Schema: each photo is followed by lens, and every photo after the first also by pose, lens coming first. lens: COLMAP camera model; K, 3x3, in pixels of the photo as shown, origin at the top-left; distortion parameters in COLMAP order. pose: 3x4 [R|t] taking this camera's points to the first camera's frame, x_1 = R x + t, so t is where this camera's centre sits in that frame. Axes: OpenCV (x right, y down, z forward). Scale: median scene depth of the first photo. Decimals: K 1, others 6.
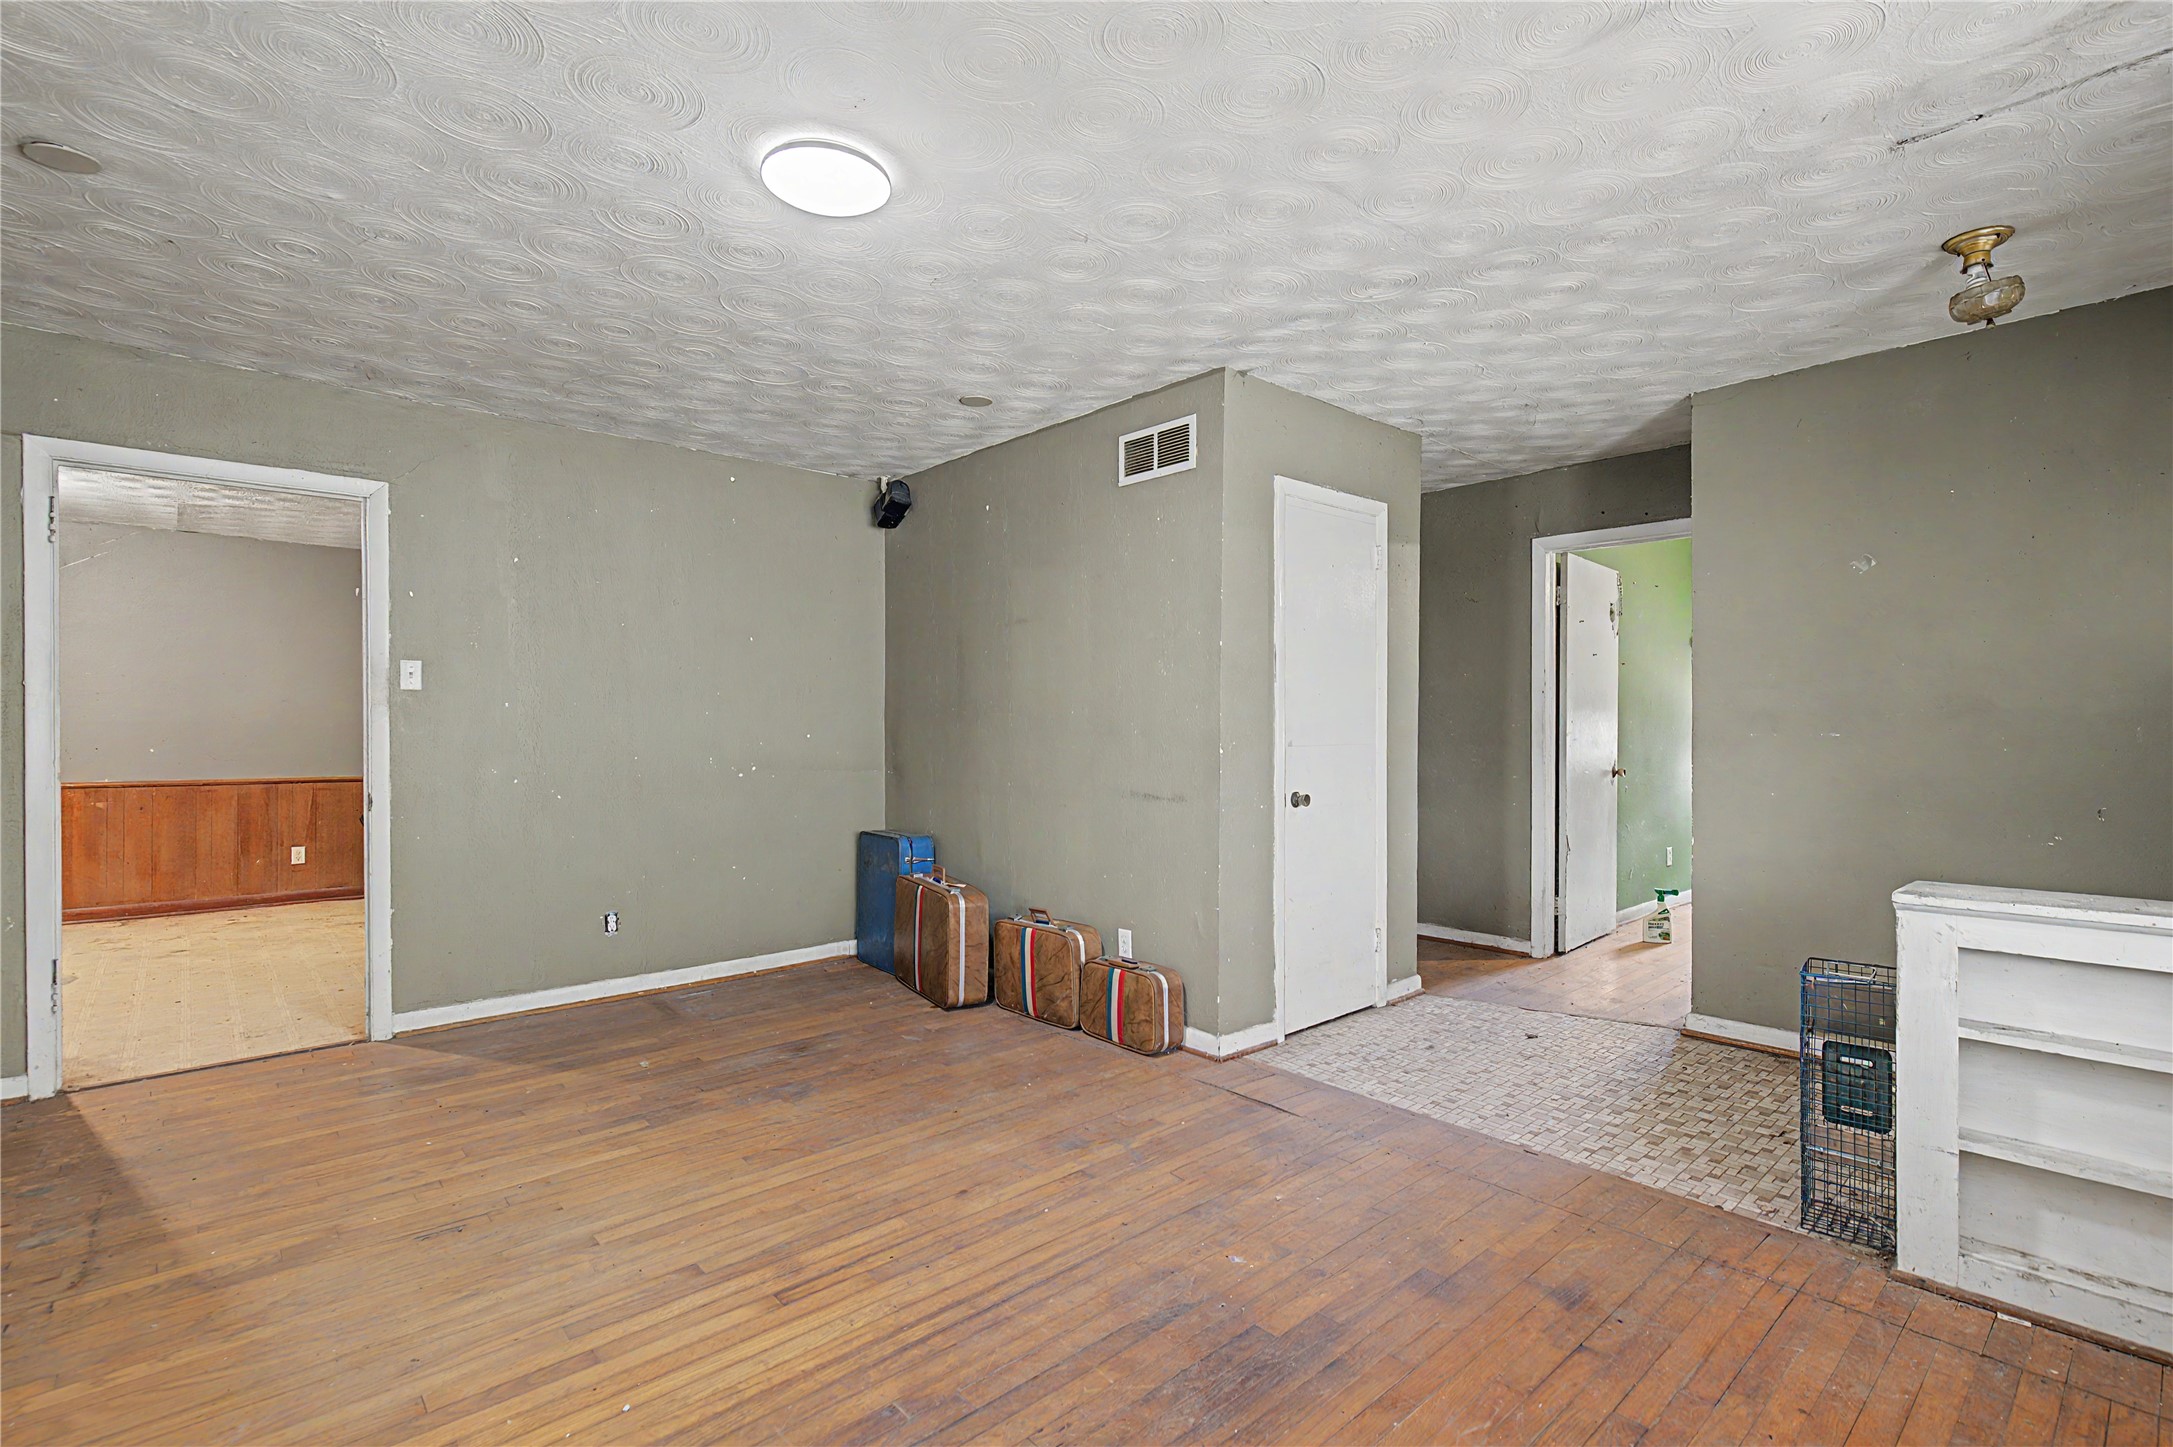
lens RADIAL K [[991.5, 0, 1086.5], [0, 991.5, 723.5], [0, 0, 1]] dist [-0.000638, 0.000432]
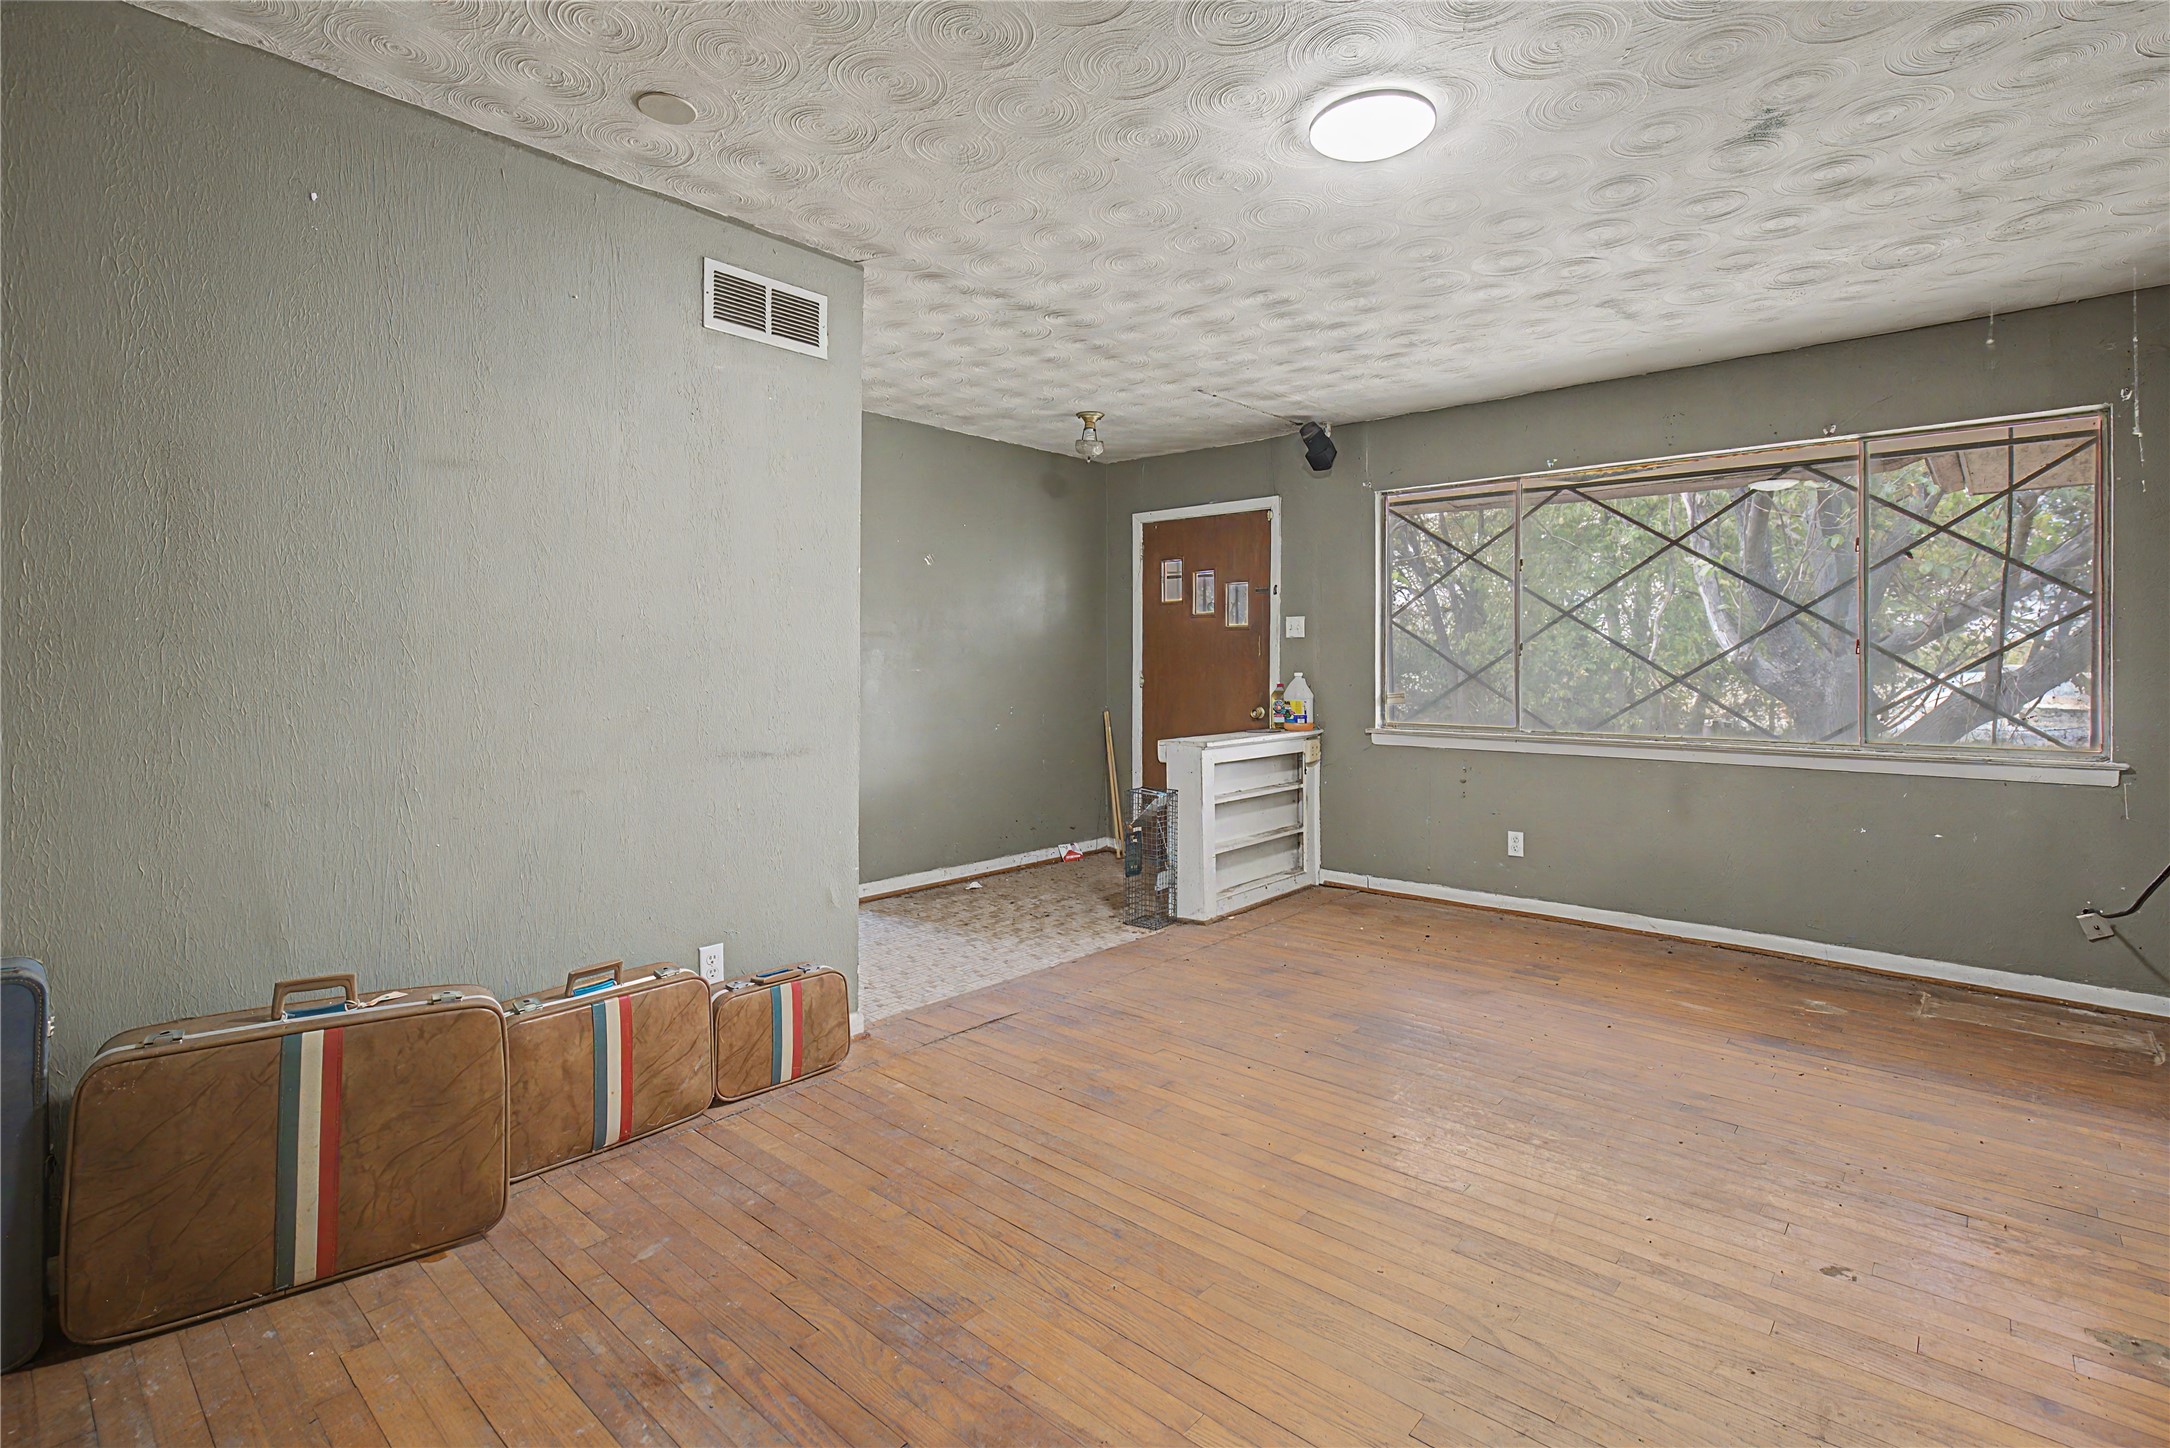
lens RADIAL K [[1037.3, 0, 1087.9], [0, 1037.3, 648.6], [0, 0, 1]] dist [0.000160, 0.000215]
pose [[-0.110864, 0.014239, 0.993734, -0.803020], [-0.003871, 0.999884, -0.014759, 0.002879], [-0.993828, -0.005483, -0.110796, 0.879770]]
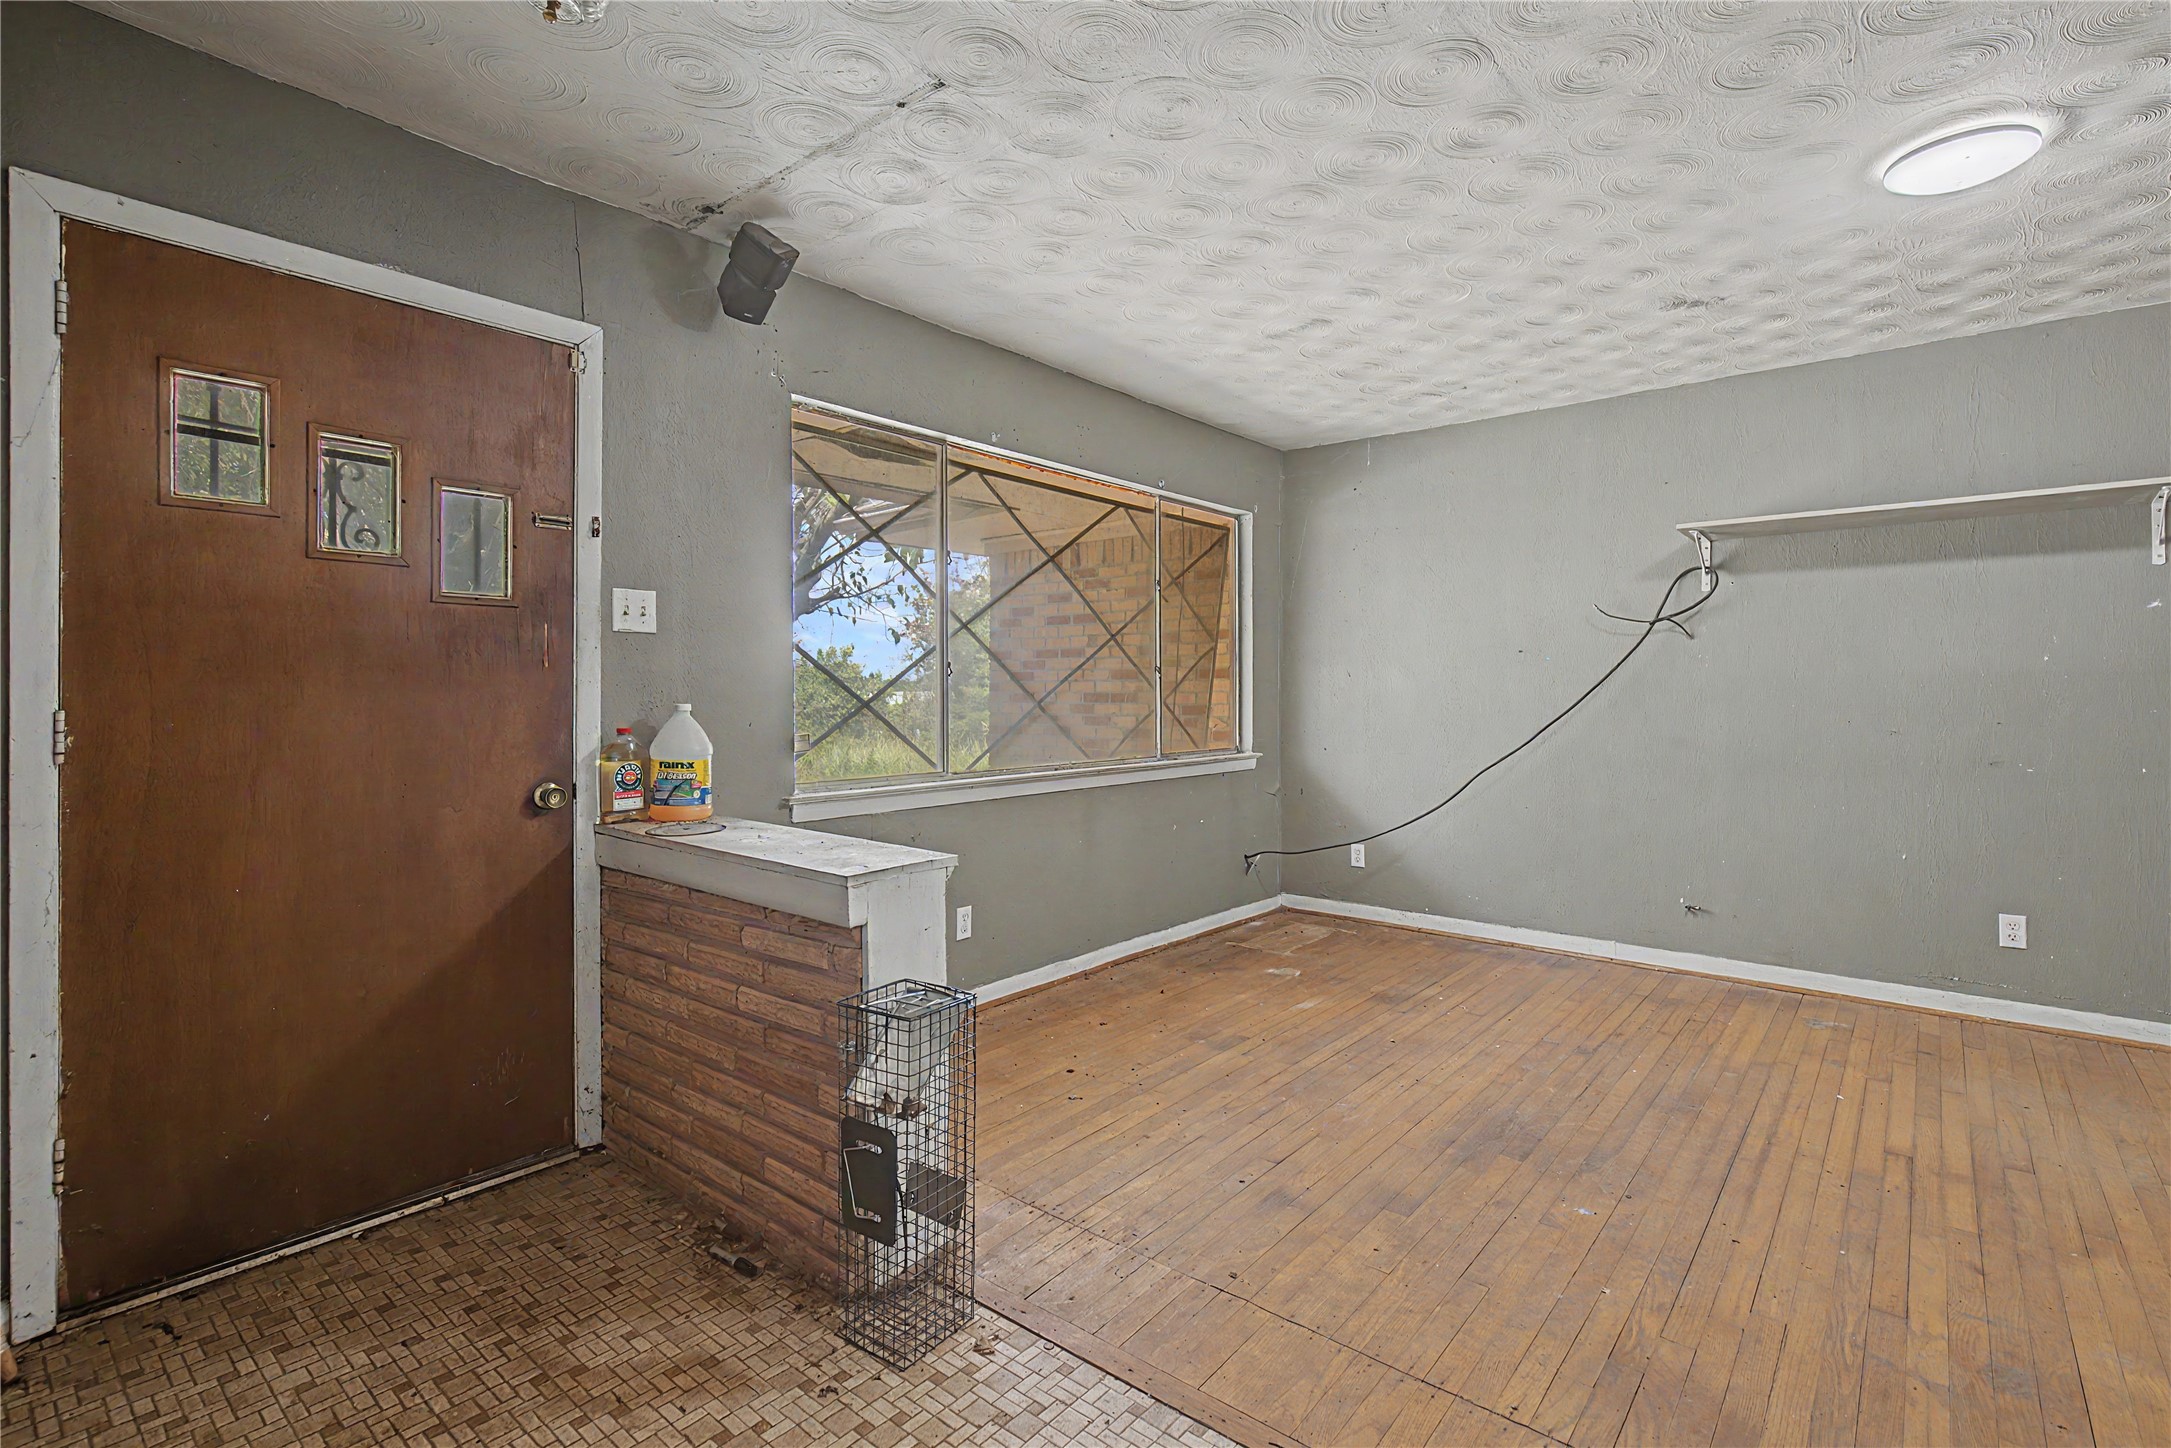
lens RADIAL K [[1017.0, 0, 1095.1], [0, 1017.0, 690.1], [0, 0, 1]] dist [-0.000869, 0.000059]
pose [[-0.987515, 0.000825, -0.157525, 0.492382], [0.000602, 0.999999, 0.001467, 0.003986], [0.157526, 0.001354, -0.987514, 1.186903]]
